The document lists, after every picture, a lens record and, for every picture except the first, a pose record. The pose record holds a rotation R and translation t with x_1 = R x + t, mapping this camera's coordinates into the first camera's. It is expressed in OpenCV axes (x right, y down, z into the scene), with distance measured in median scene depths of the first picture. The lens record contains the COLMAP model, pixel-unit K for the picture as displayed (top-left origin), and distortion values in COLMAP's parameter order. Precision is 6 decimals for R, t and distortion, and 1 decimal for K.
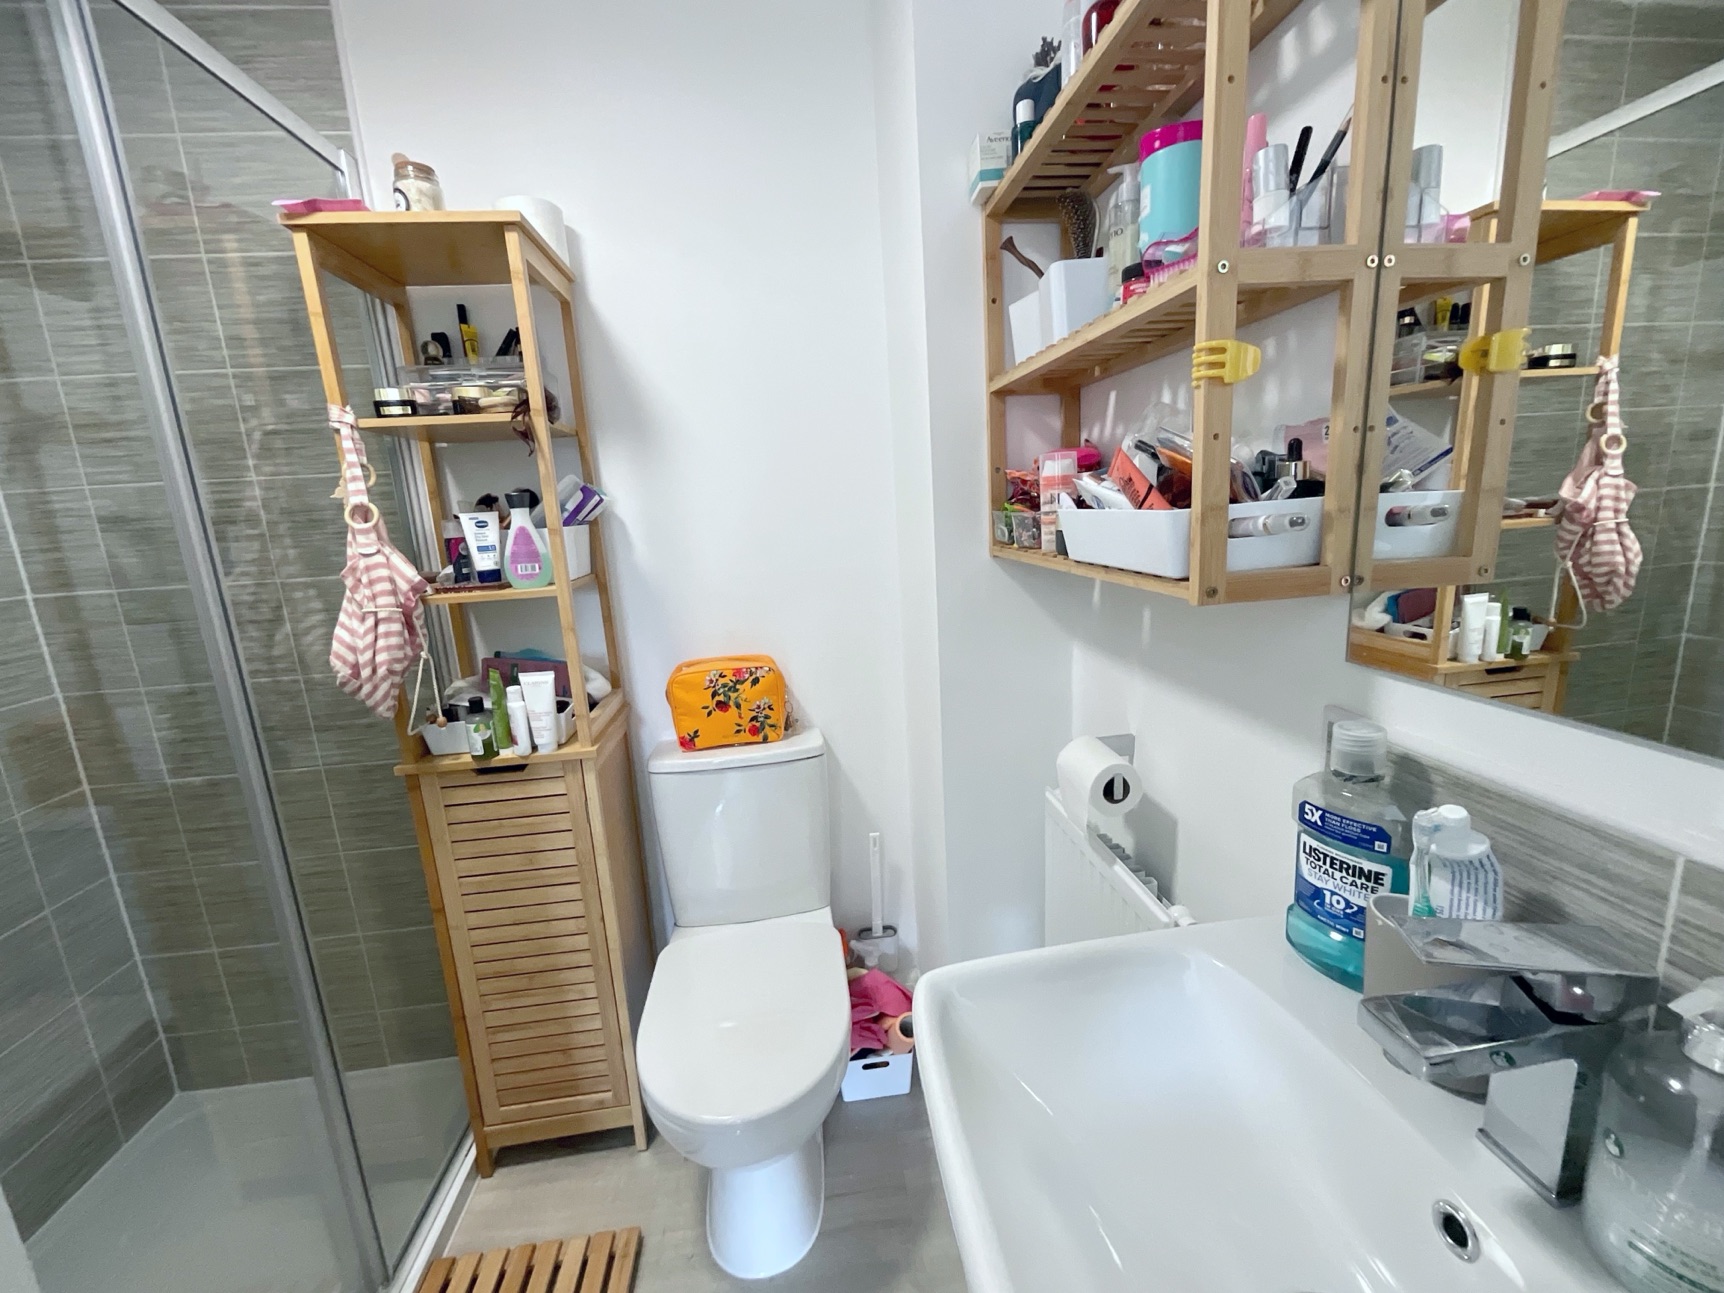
lens RADIAL K [[699.5, 0, 863.4], [0, 699.5, 643.8], [0, 0, 1]] dist [-0.008316, 0.000331]
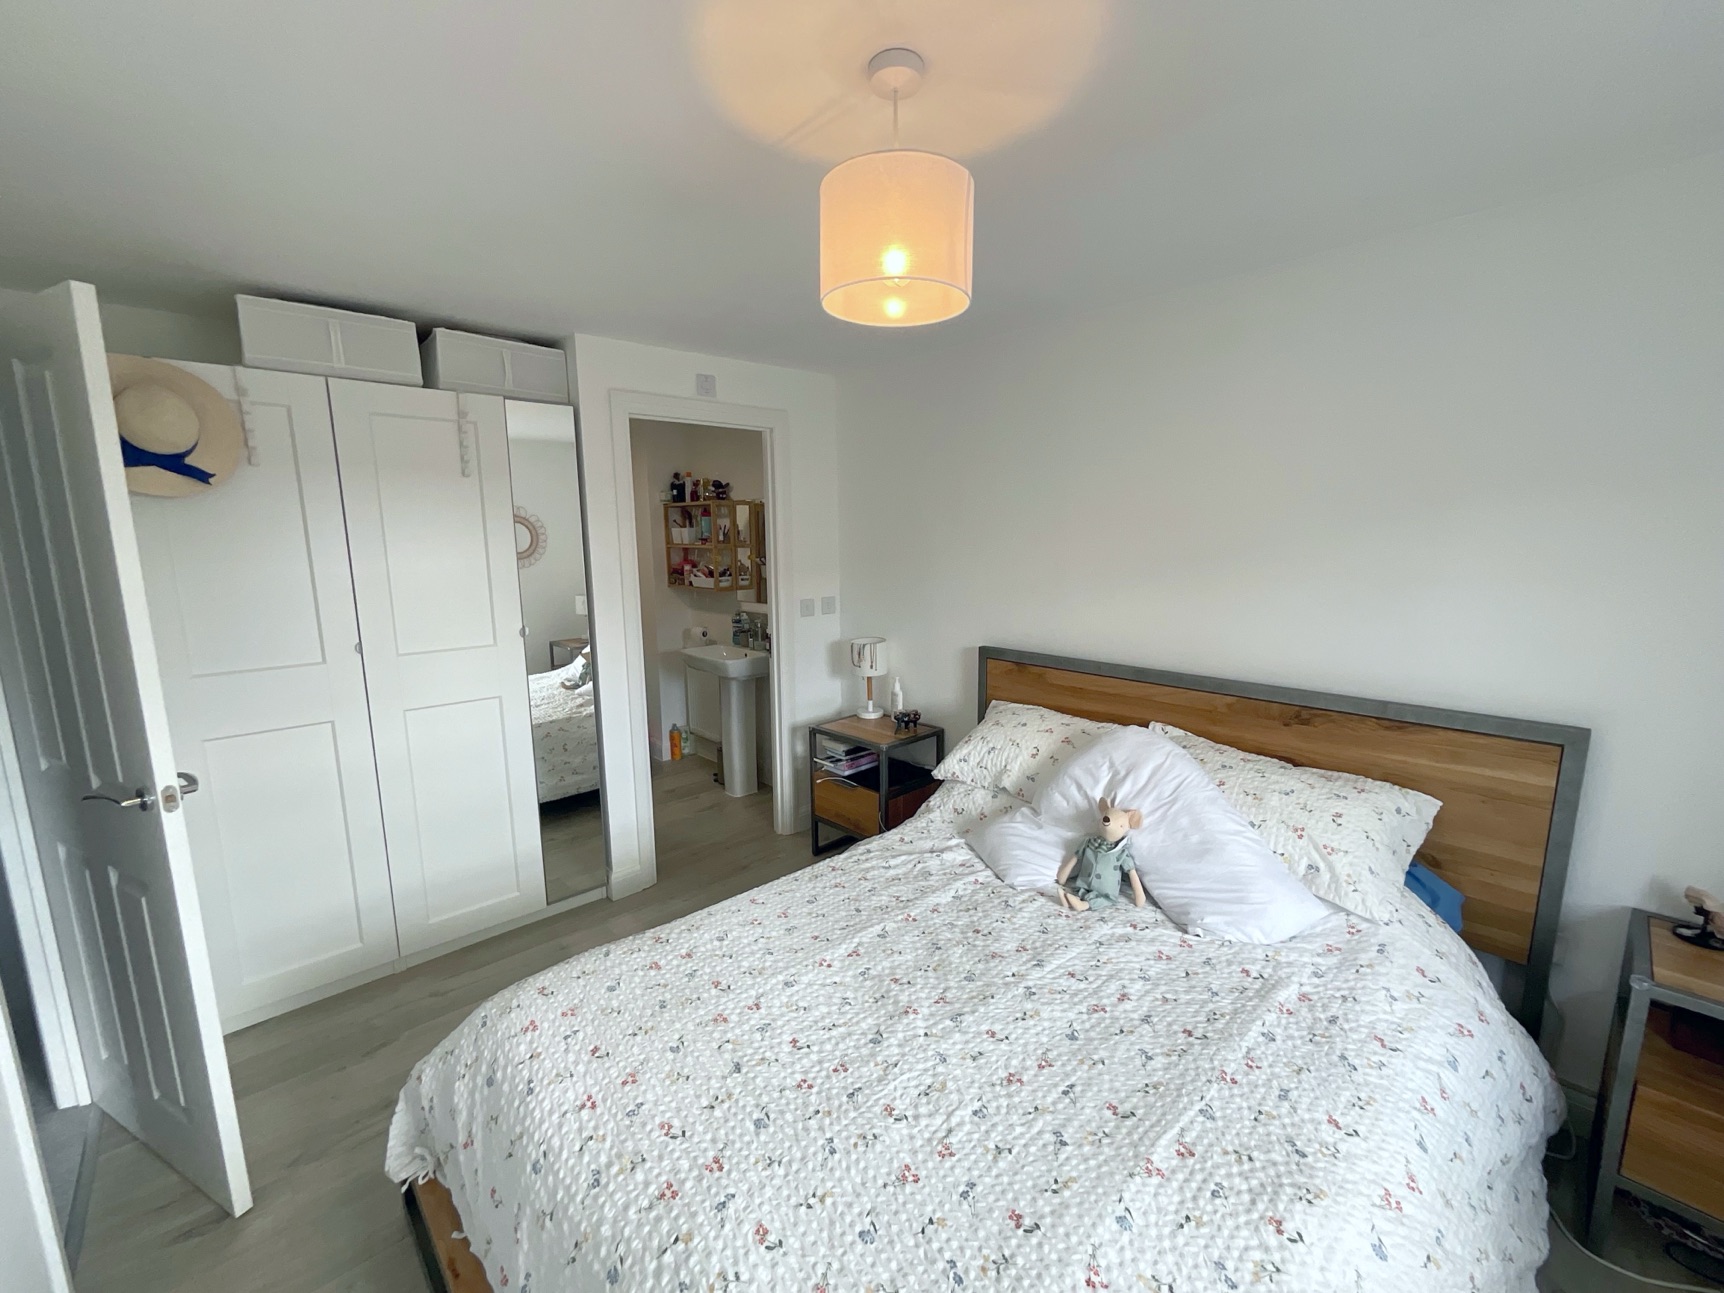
lens RADIAL K [[699.5, 0, 863.4], [0, 699.5, 643.8], [0, 0, 1]] dist [-0.008316, 0.000331]
pose [[0.803990, -0.047307, 0.592758, -2.394013], [0.084208, 0.995842, -0.034739, 0.792206], [-0.588650, 0.077845, 0.804631, -5.204495]]
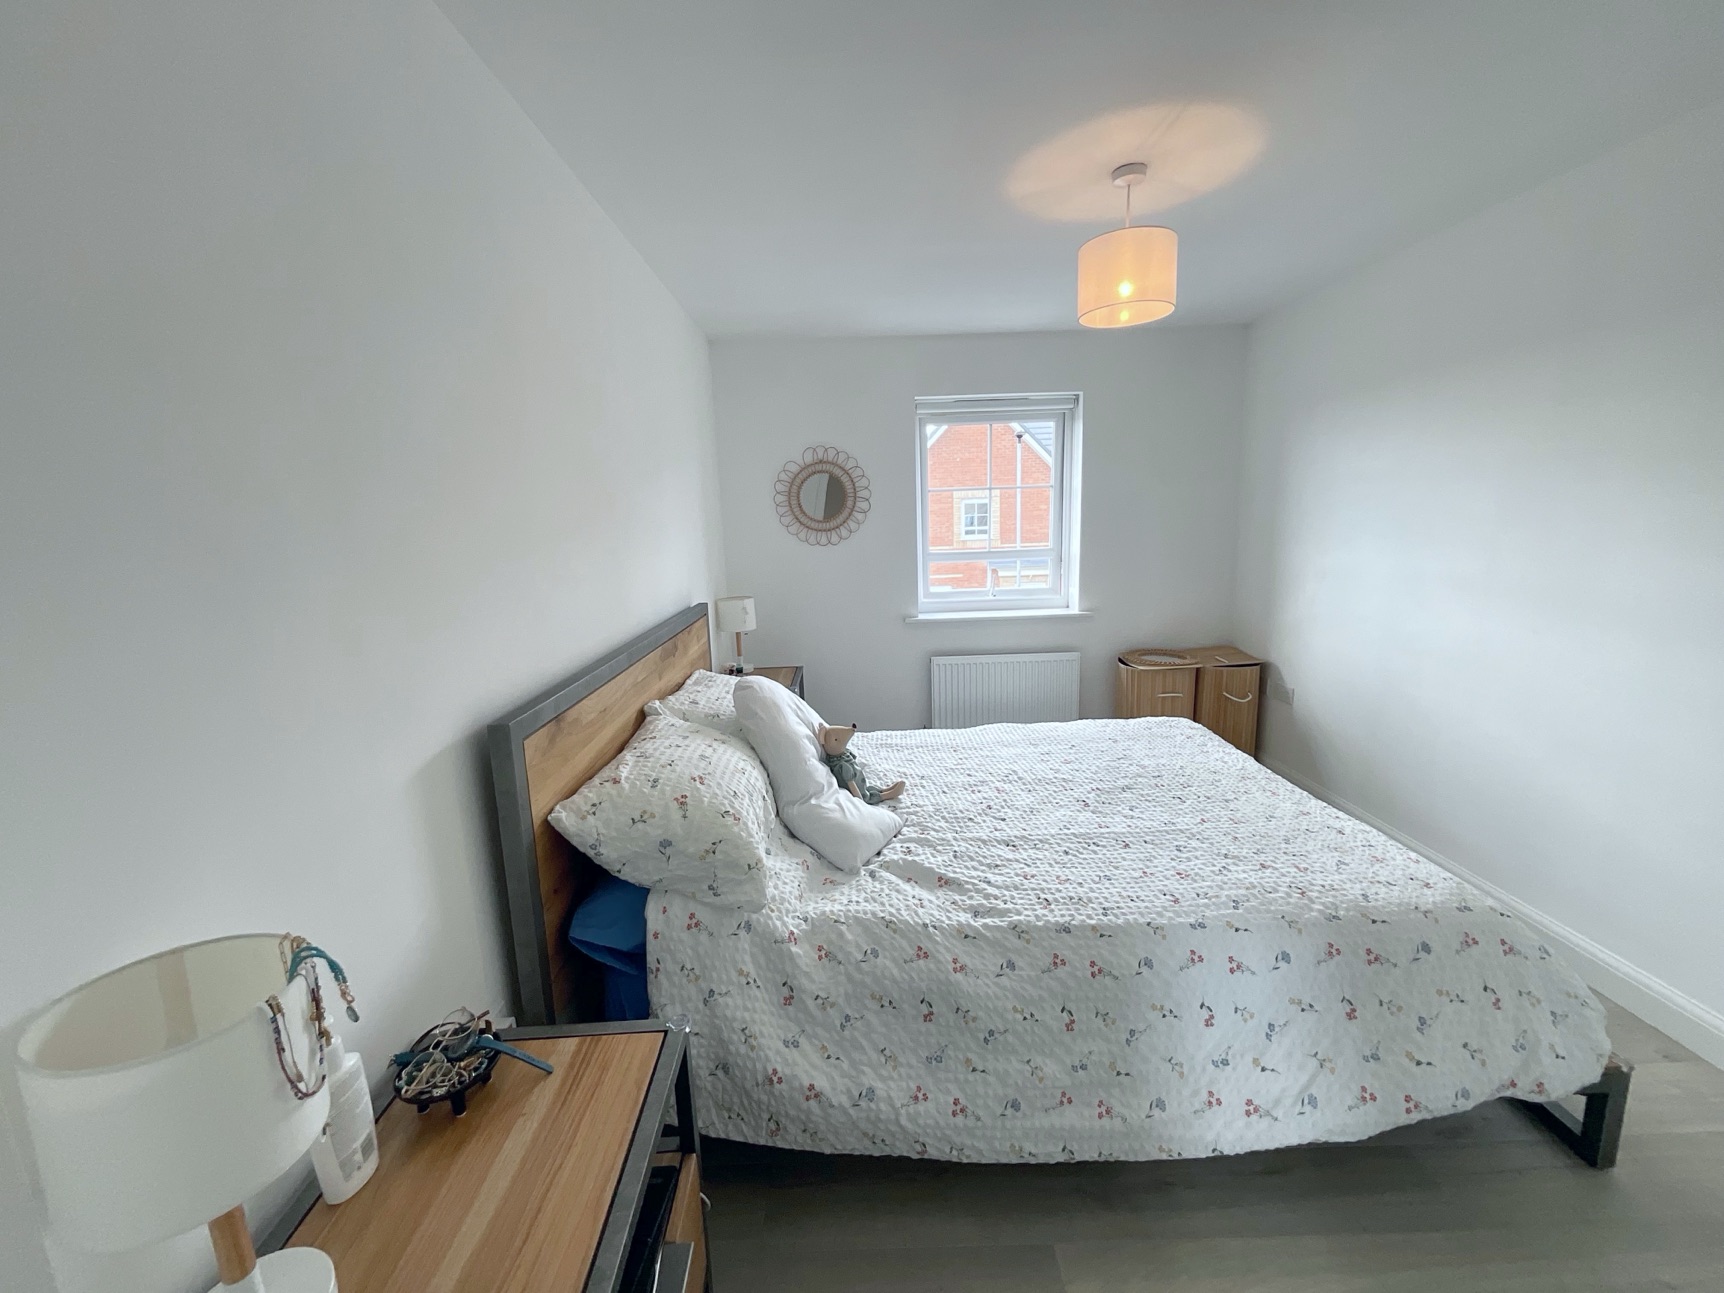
lens RADIAL K [[699.9, 0, 861.8], [0, 699.9, 644.4], [0, 0, 1]] dist [-0.002558, 0.000609]
pose [[-0.990895, 0.068082, 0.116153, -0.269721], [0.106593, 0.923733, 0.367907, -0.097786], [-0.082246, 0.376939, -0.922579, -0.342230]]
